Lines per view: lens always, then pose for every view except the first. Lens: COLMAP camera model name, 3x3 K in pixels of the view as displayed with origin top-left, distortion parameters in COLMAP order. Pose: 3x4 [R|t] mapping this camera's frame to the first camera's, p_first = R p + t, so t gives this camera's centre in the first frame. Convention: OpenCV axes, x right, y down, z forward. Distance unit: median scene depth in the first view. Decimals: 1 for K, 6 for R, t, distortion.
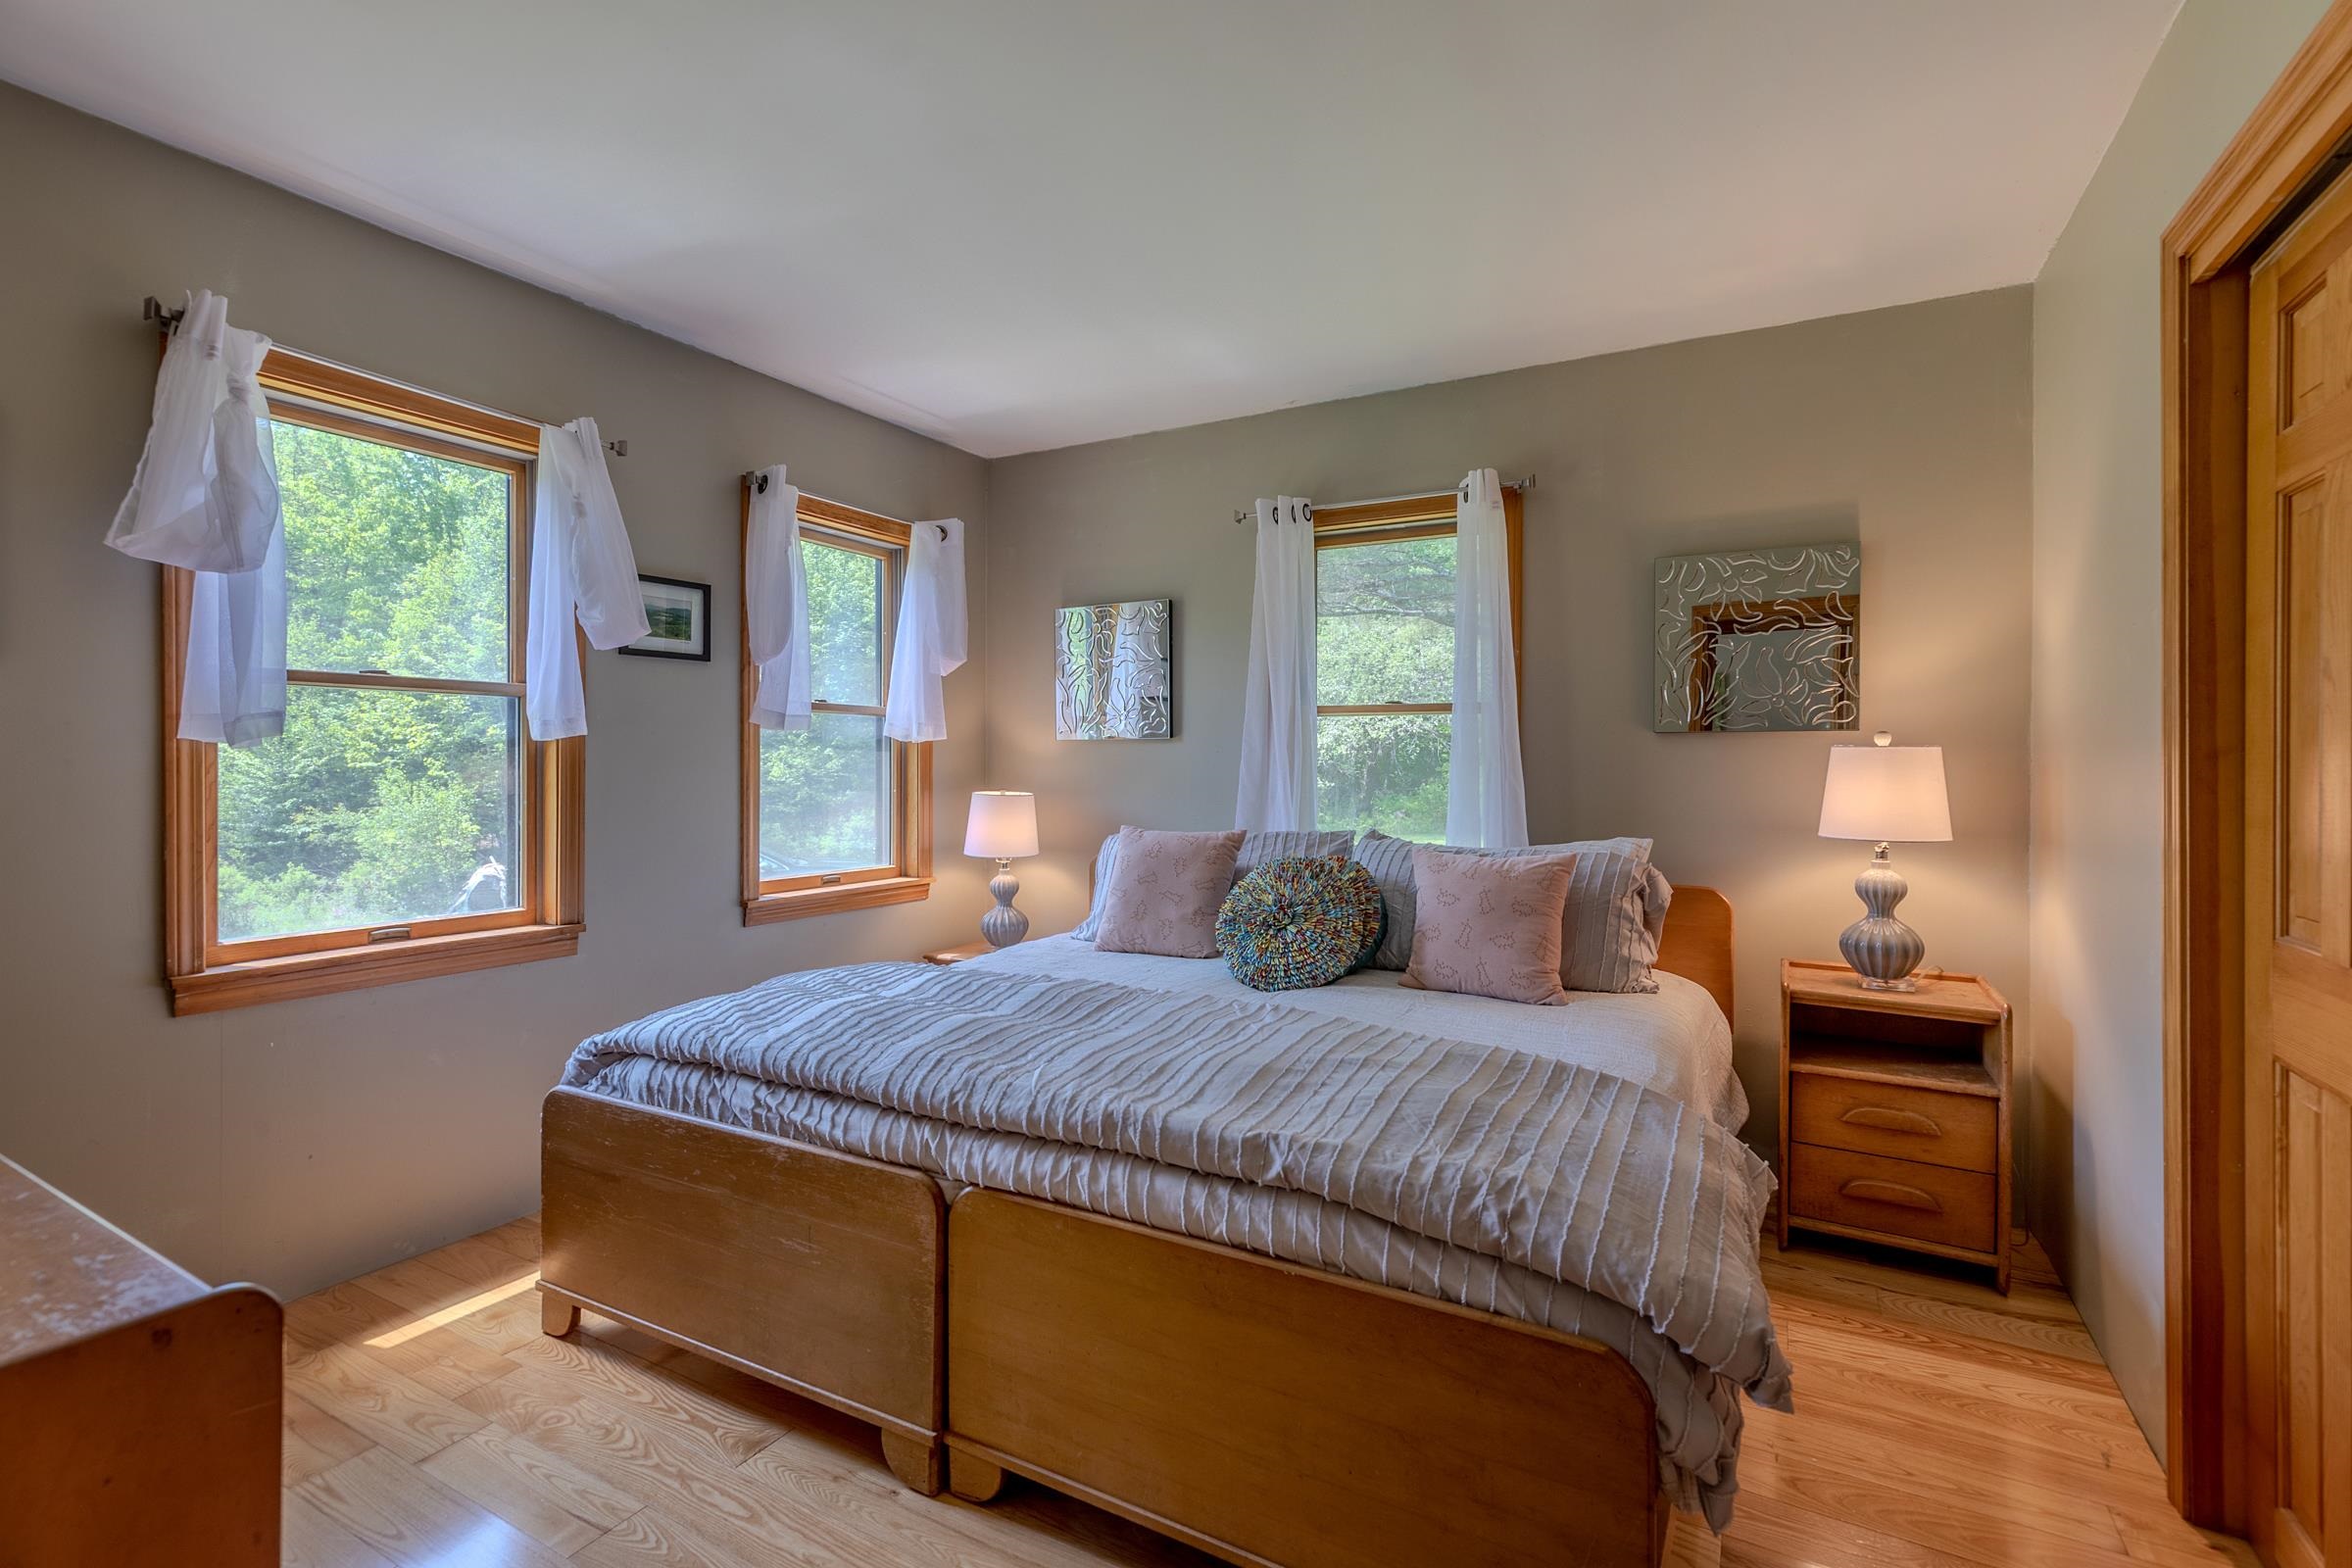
lens RADIAL K [[1077.1, 0, 1211.8], [0, 1077.1, 764.4], [0, 0, 1]] dist [0.008159, -0.000346]
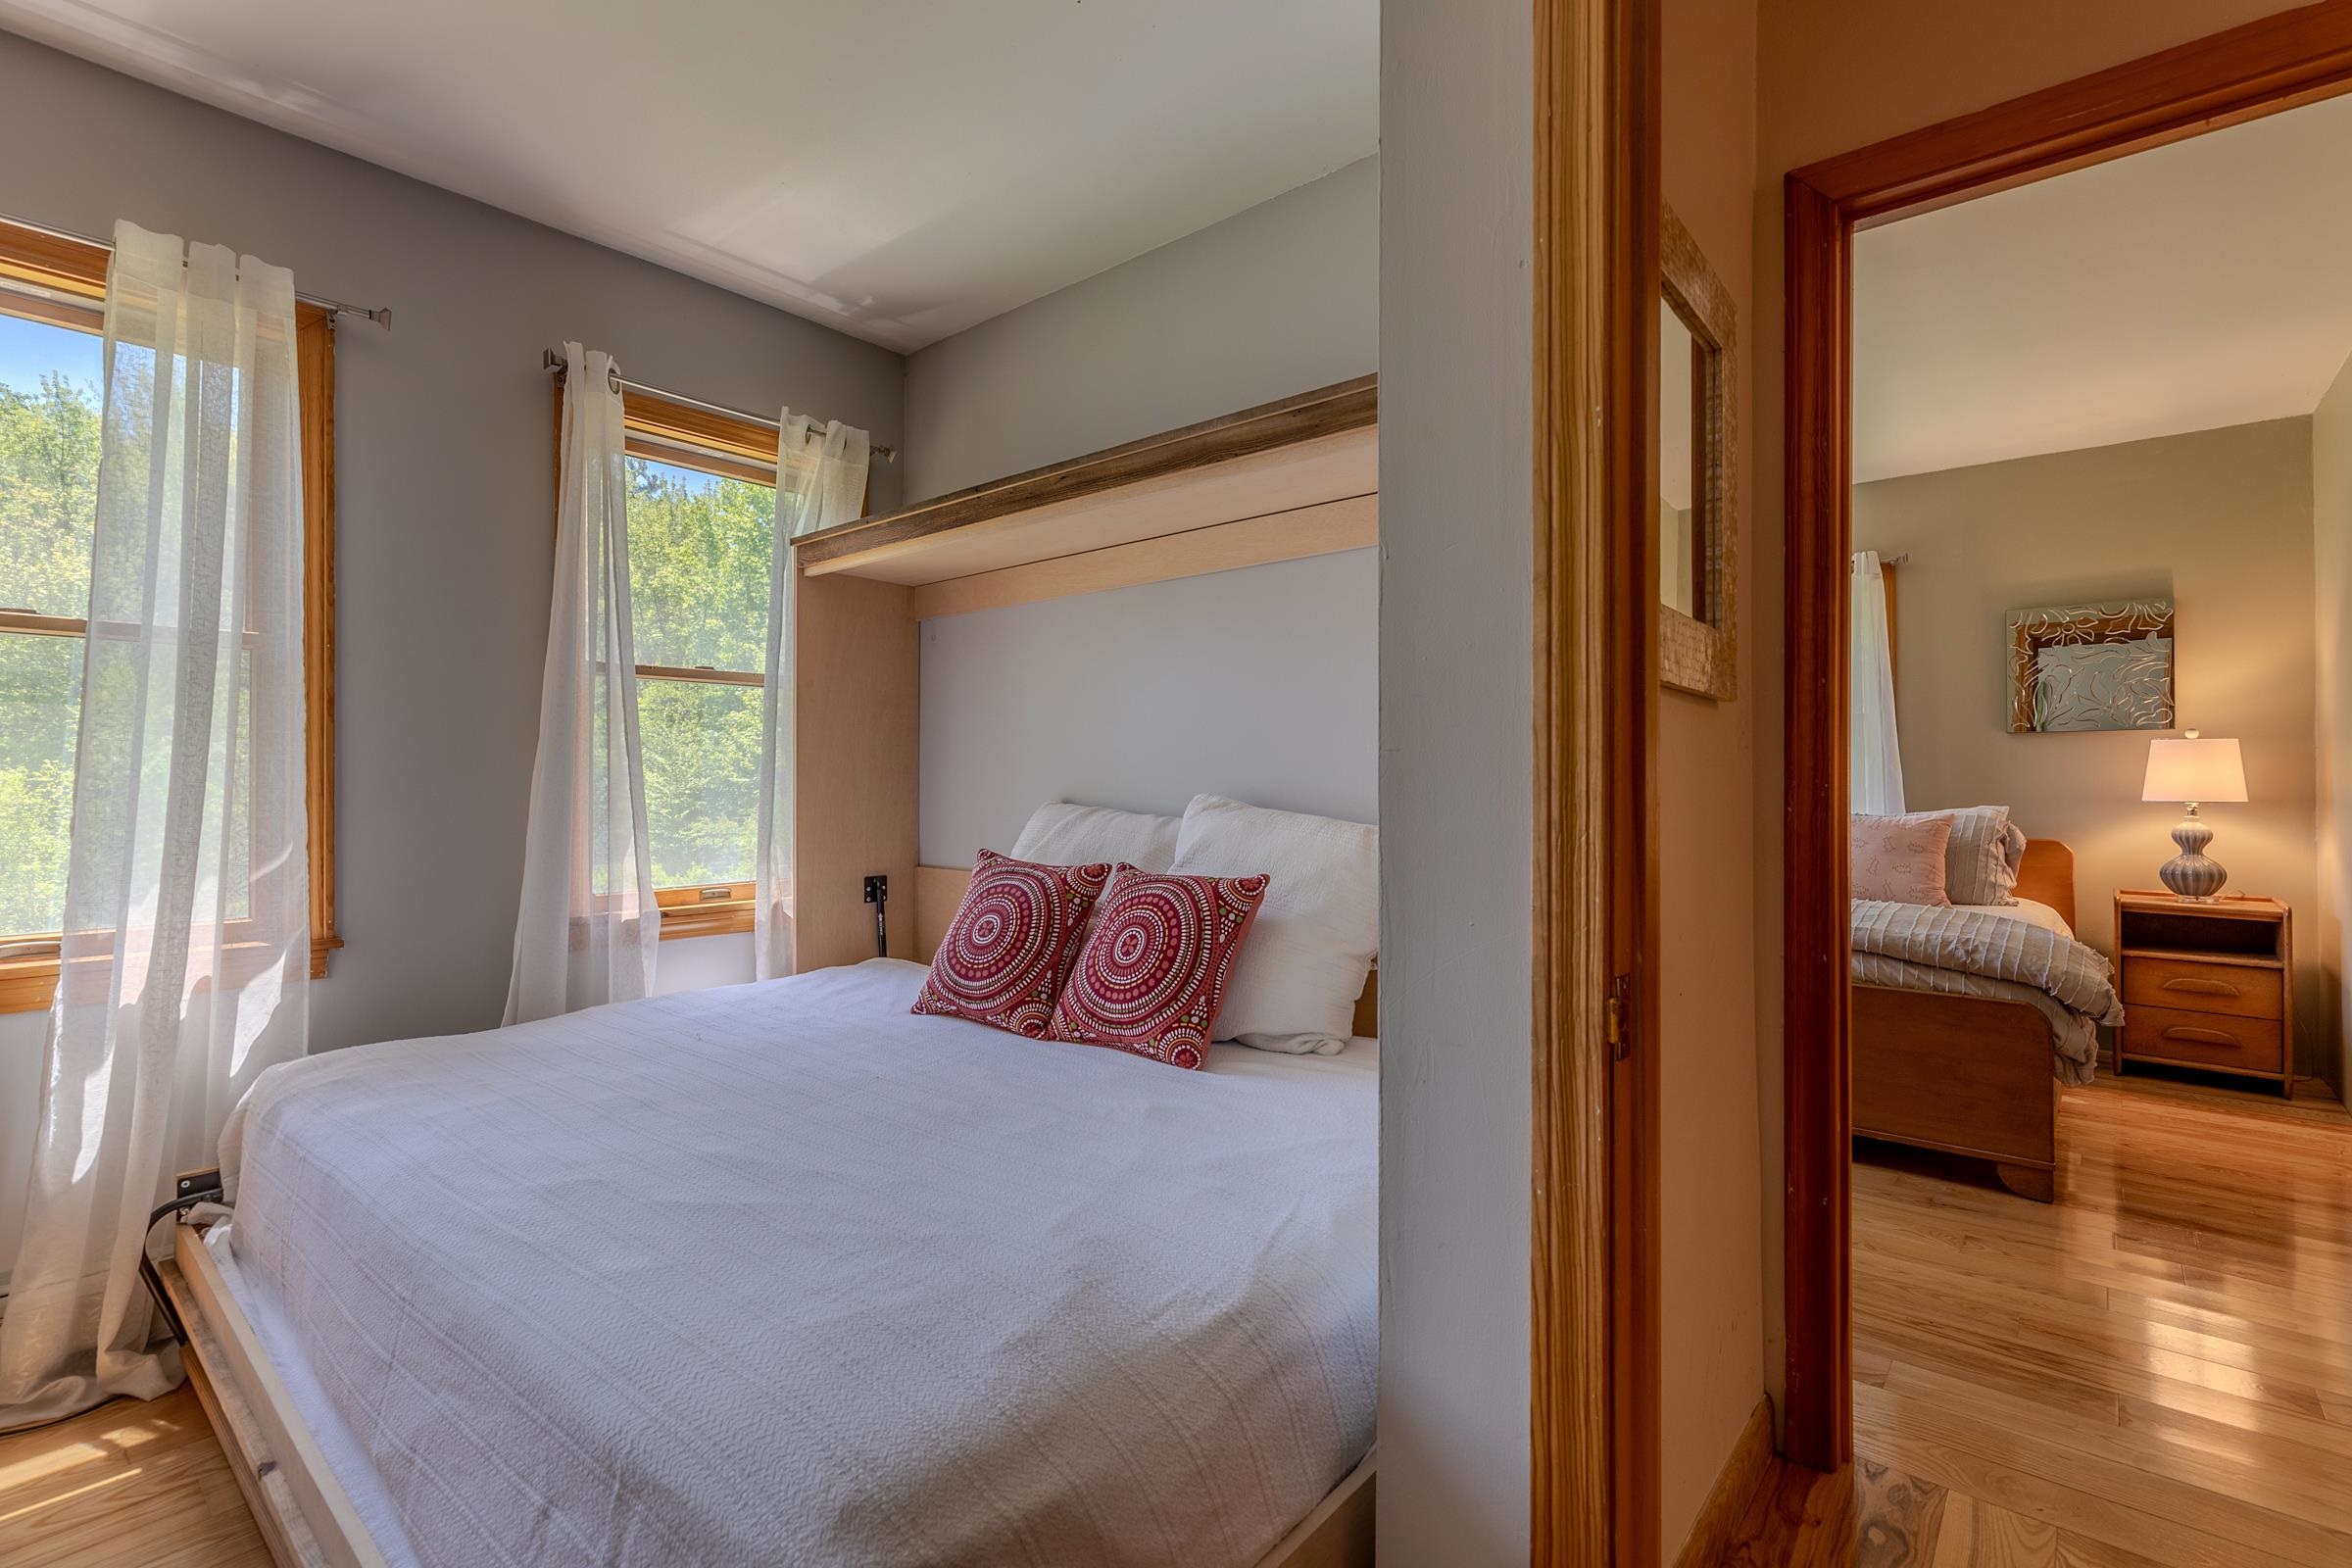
lens RADIAL K [[1077.1, 0, 1193.2], [0, 1077.1, 773.0], [0, 0, 1]] dist [0.008159, -0.000346]
pose [[0.977811, -0.006600, -0.209387, -0.403427], [0.004839, 0.999948, -0.008921, 0.036512], [0.209435, 0.007710, 0.977792, -0.733581]]
